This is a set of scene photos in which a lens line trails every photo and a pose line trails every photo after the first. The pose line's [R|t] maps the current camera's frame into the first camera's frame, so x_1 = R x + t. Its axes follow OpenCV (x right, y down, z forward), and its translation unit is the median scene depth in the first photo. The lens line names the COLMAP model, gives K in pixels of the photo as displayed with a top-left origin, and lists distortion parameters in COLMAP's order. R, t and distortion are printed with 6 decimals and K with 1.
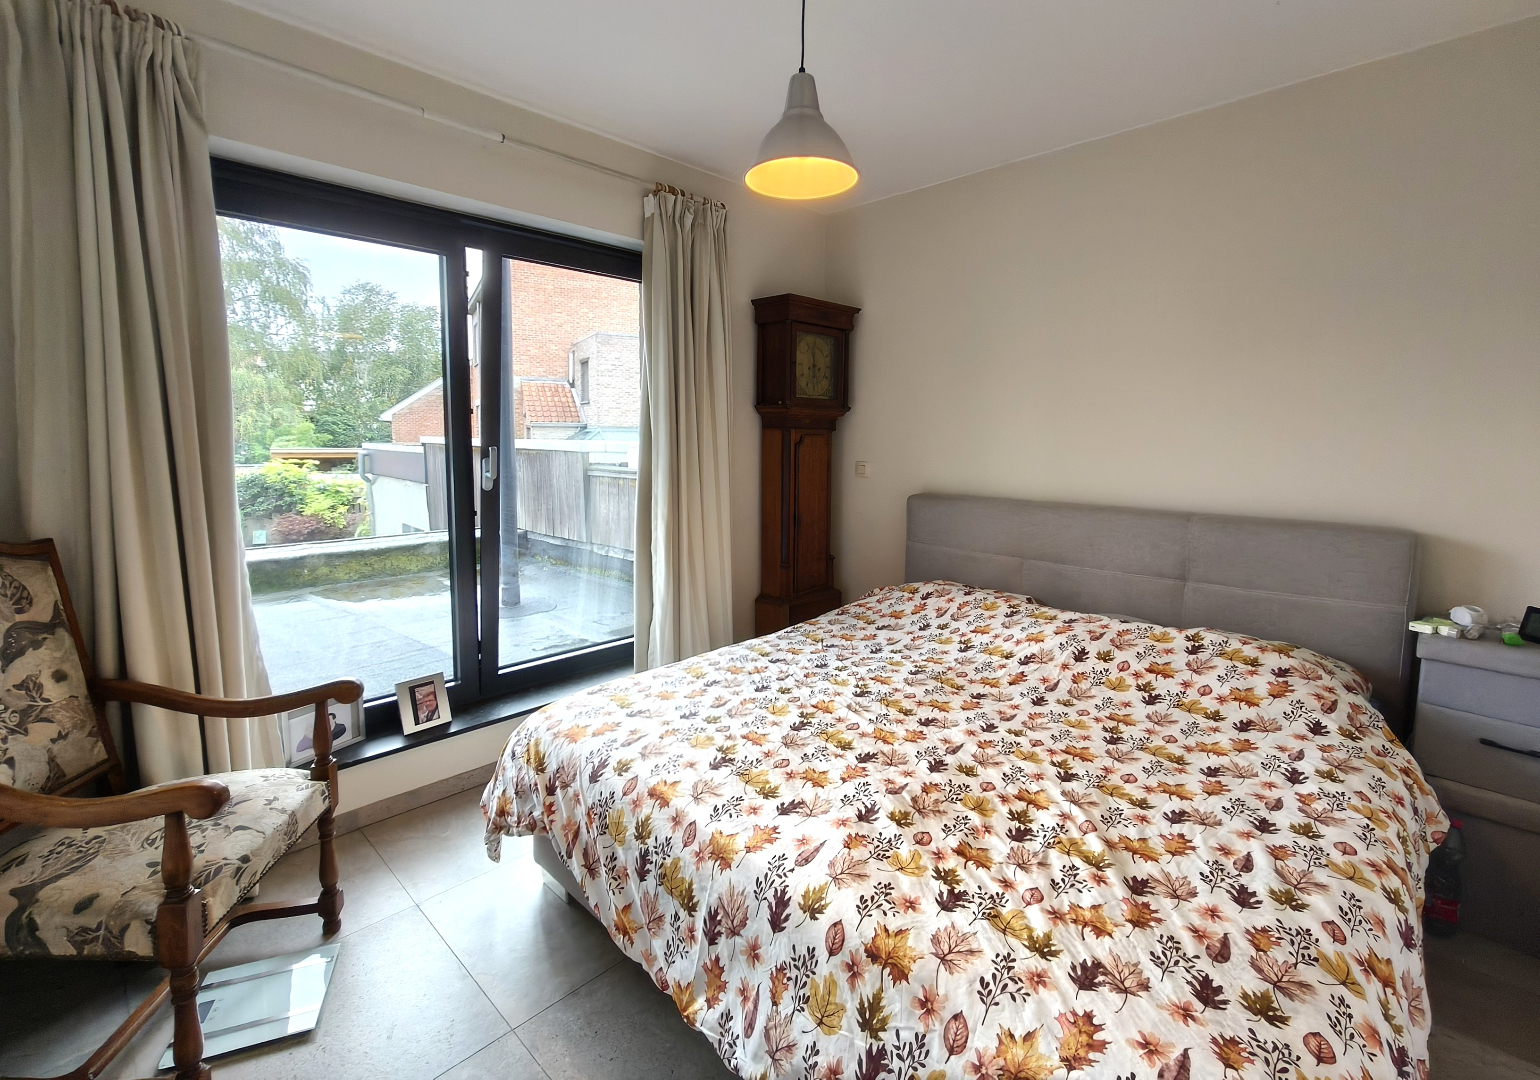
lens RADIAL K [[671.9, 0, 774.4], [0, 671.9, 542.8], [0, 0, 1]] dist [-0.001838, -0.000595]
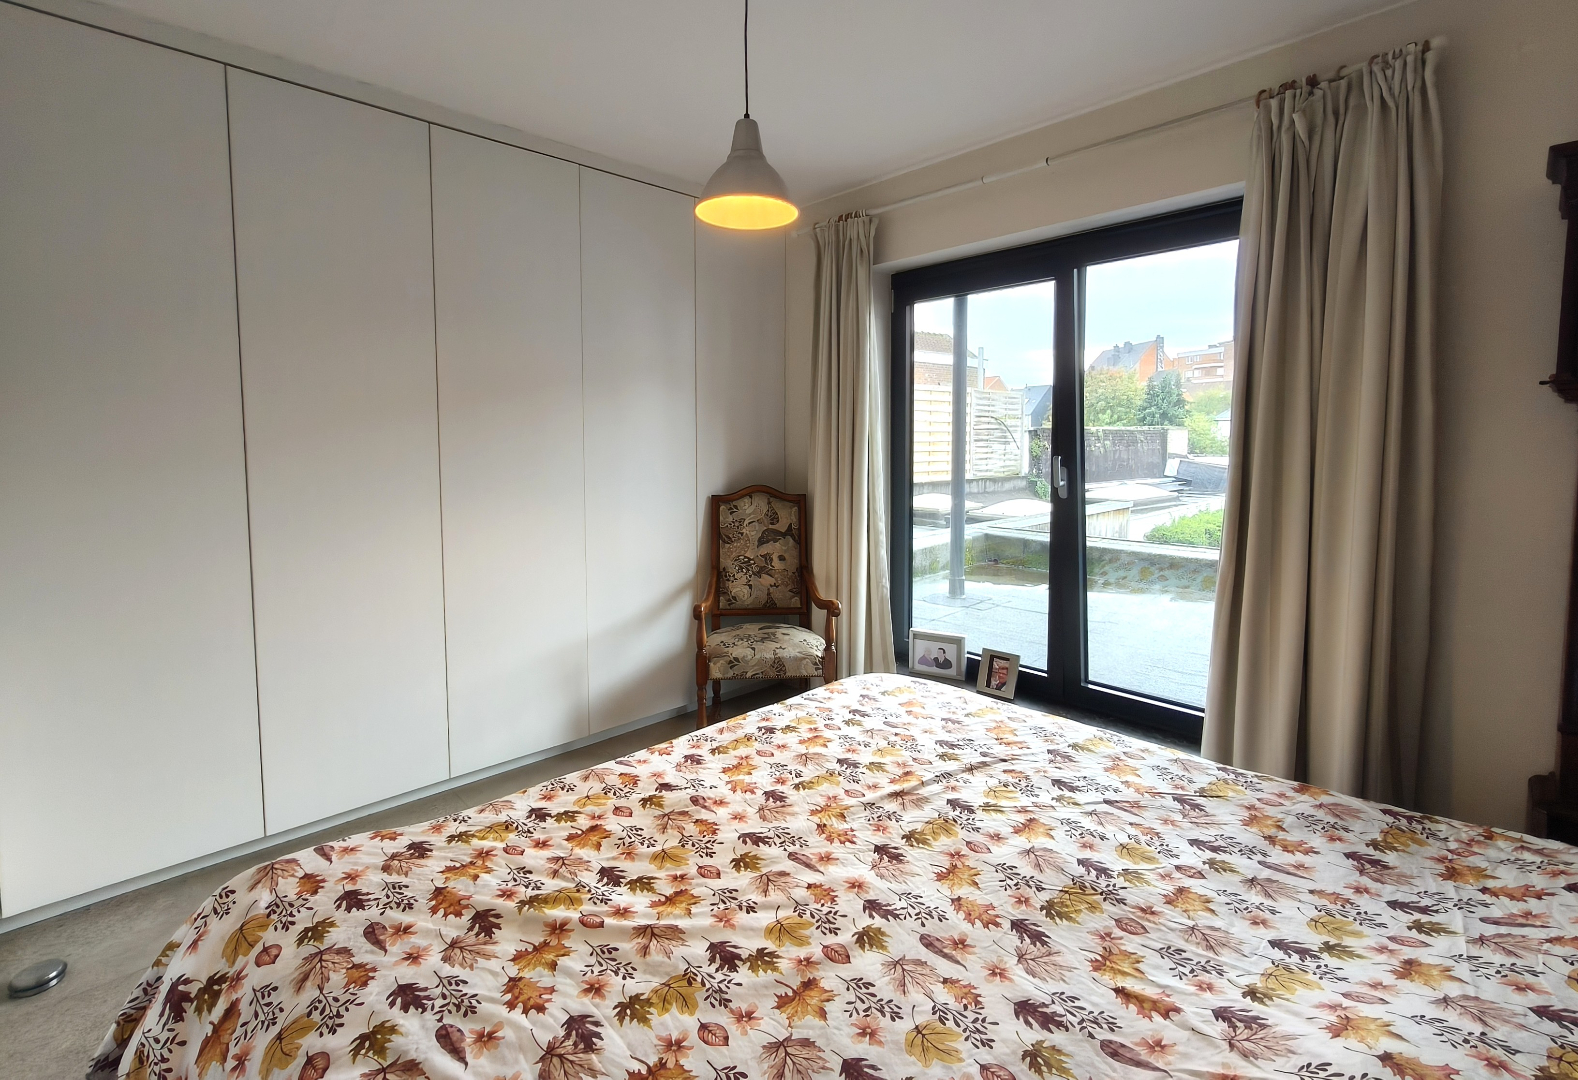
lens RADIAL K [[696.8, 0, 793.7], [0, 696.8, 536.5], [0, 0, 1]] dist [-0.008063, 0.000835]
pose [[-0.017603, 0.132452, -0.991033, 1.284169], [-0.159397, 0.978138, 0.133560, -0.194594], [0.987058, 0.160319, 0.003894, 1.203705]]
